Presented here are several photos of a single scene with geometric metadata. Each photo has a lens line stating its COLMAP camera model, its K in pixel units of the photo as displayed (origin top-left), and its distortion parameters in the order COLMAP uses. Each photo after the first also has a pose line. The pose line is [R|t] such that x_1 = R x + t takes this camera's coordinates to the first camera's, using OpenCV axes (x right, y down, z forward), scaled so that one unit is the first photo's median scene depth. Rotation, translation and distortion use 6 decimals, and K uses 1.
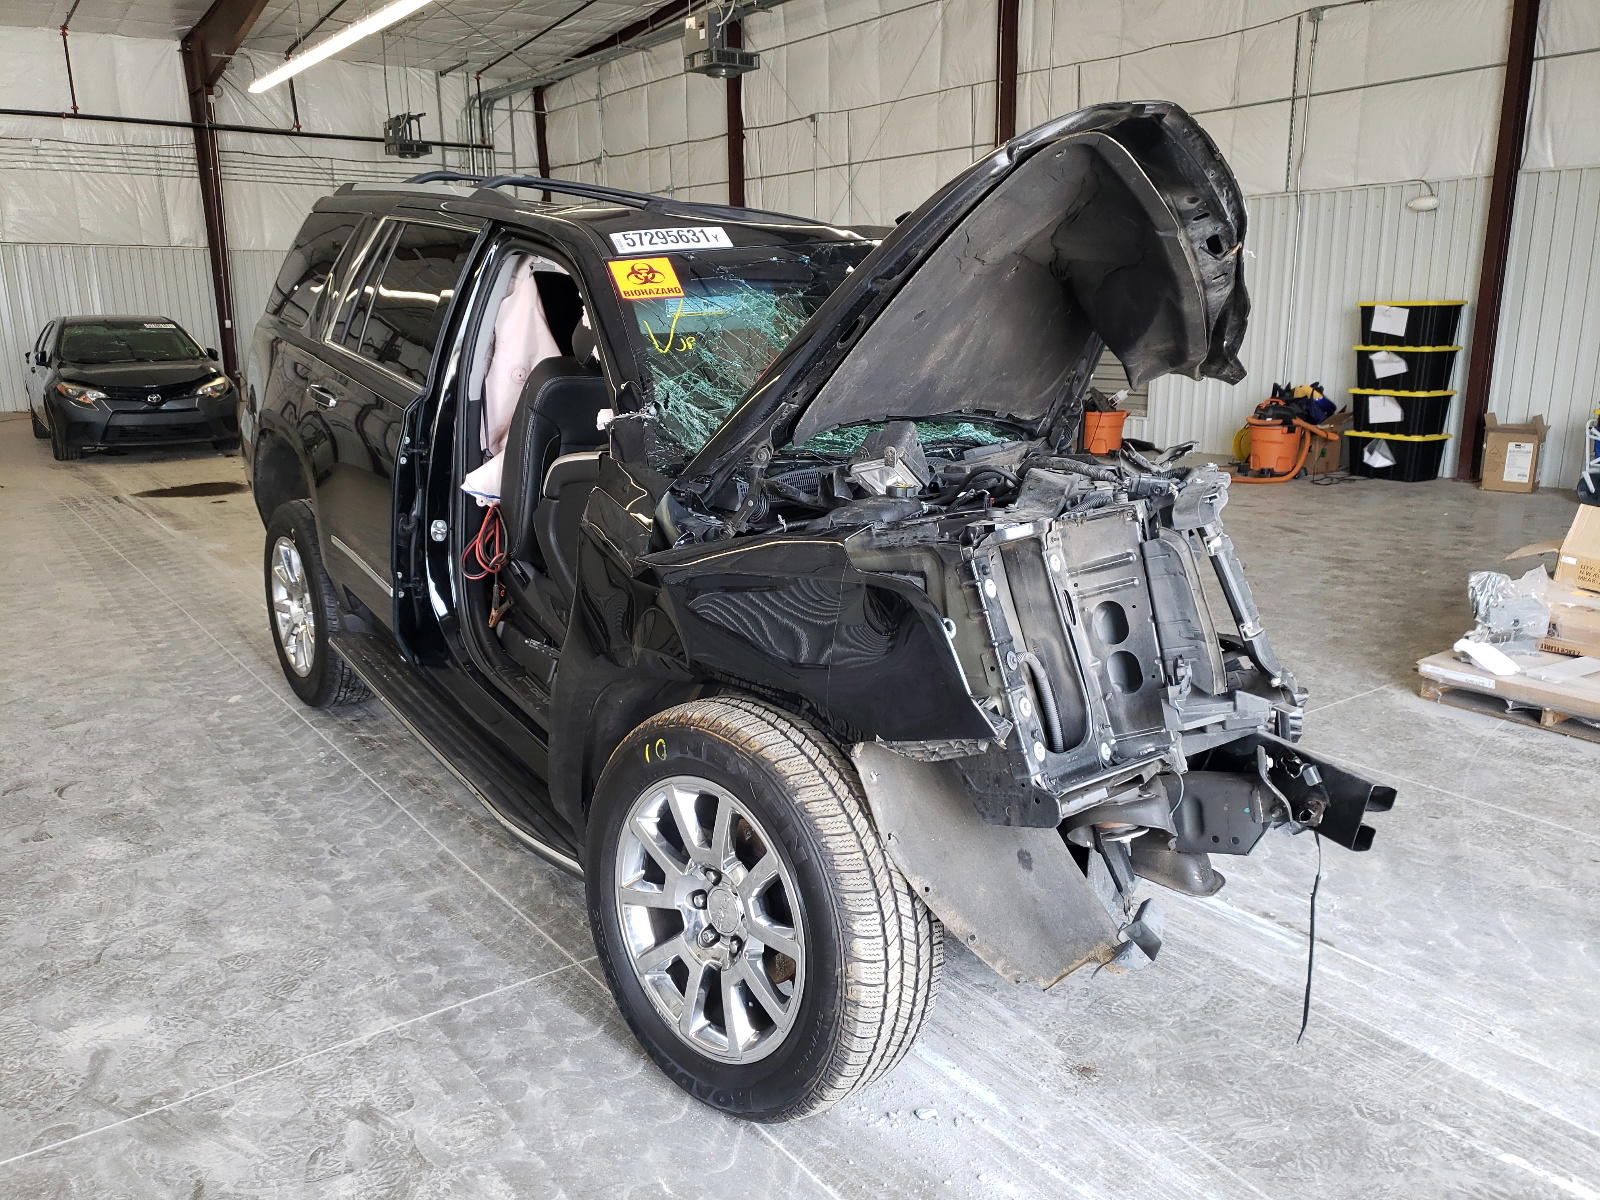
lens RADIAL K [[1220.9, 0, 800.0], [0, 1220.9, 600.0], [0, 0, 1]] dist [0.009159, 0.005001]
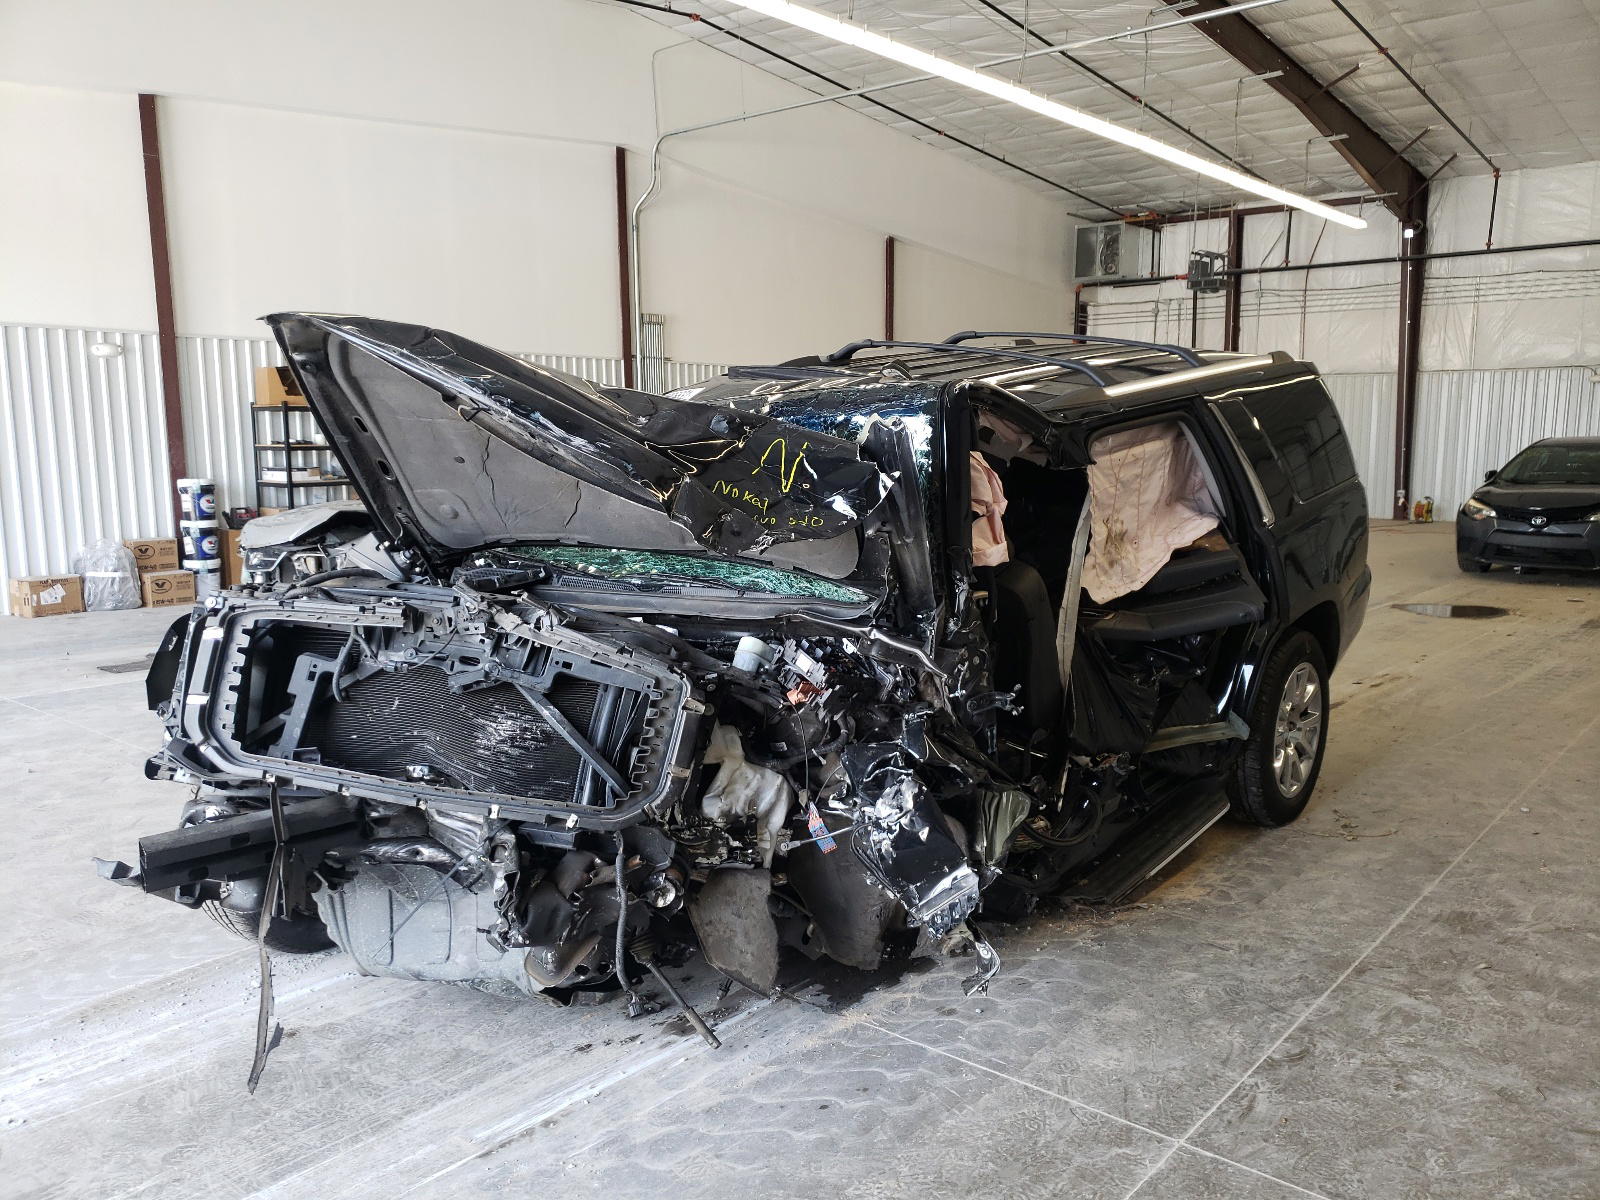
lens RADIAL K [[1220.9, 0, 800.0], [0, 1220.9, 600.0], [0, 0, 1]] dist [0.009159, 0.005001]
pose [[0.261867, 0.148823, -0.953560, 0.402007], [-0.234916, 0.968151, 0.086588, -0.076548], [0.936077, 0.201333, 0.288488, 0.273798]]
